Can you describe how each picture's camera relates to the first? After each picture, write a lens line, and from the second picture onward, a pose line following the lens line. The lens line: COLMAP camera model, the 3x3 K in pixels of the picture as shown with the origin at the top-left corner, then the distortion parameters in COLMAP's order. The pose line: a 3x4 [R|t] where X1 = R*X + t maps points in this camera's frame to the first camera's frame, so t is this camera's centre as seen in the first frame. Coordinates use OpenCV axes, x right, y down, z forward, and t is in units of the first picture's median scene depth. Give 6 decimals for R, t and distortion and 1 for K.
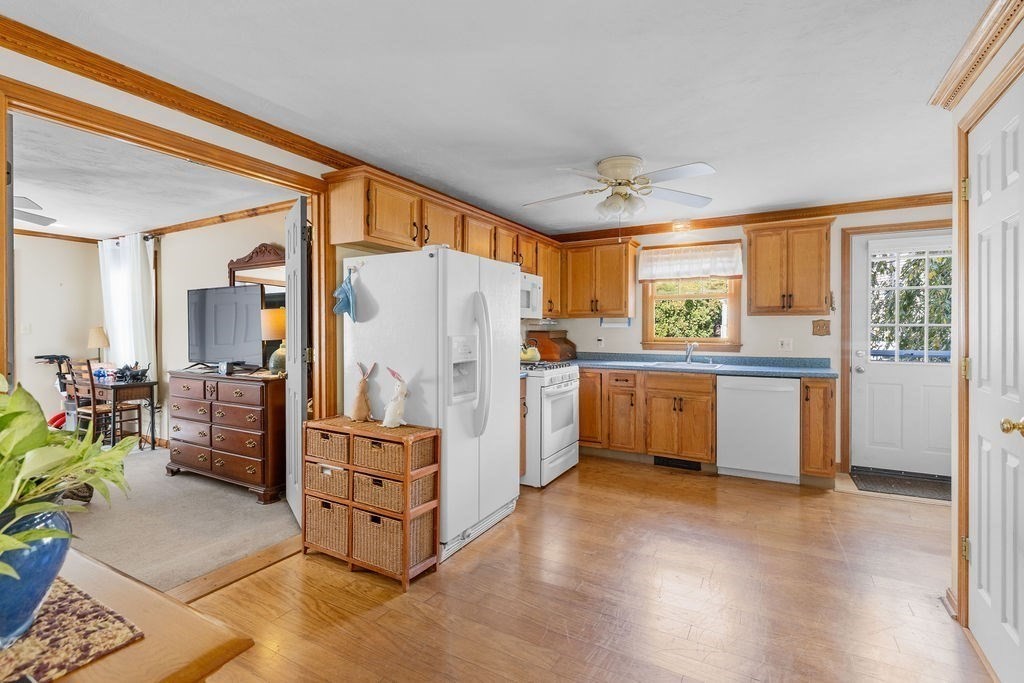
lens RADIAL K [[477.2, 0, 507.4], [0, 477.2, 329.4], [0, 0, 1]] dist [0.001713, -0.000067]
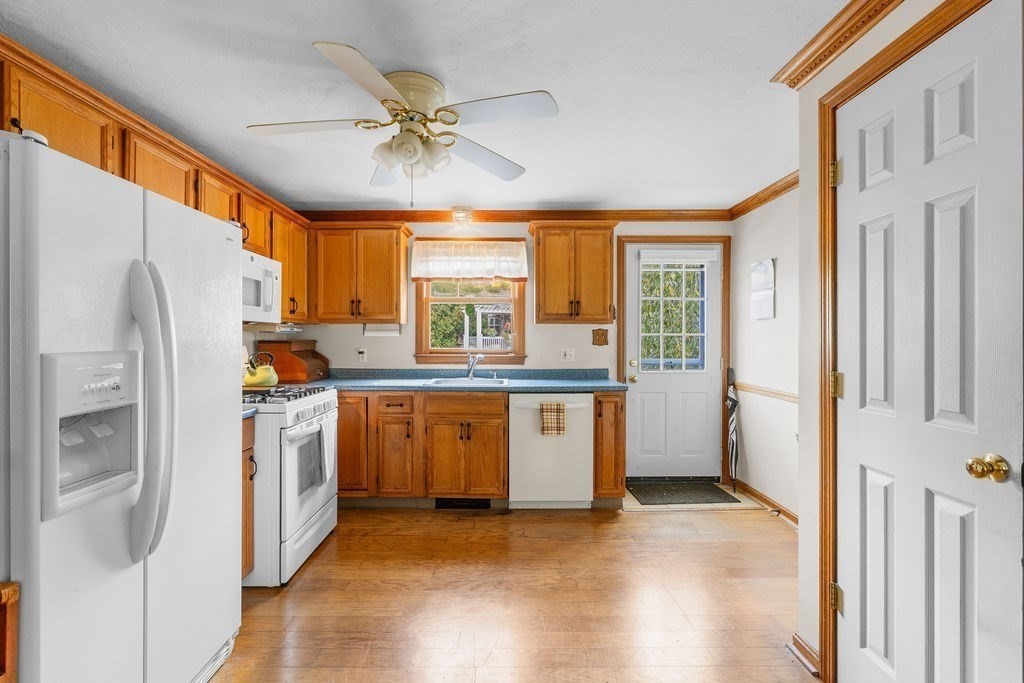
lens RADIAL K [[477.2, 0, 501.6], [0, 477.2, 339.7], [0, 0, 1]] dist [0.001713, -0.000067]
pose [[0.869922, -0.001062, 0.493188, 0.011908], [0.000132, 0.999998, 0.001919, -0.000051], [-0.493189, -0.001605, 0.869921, 0.275183]]
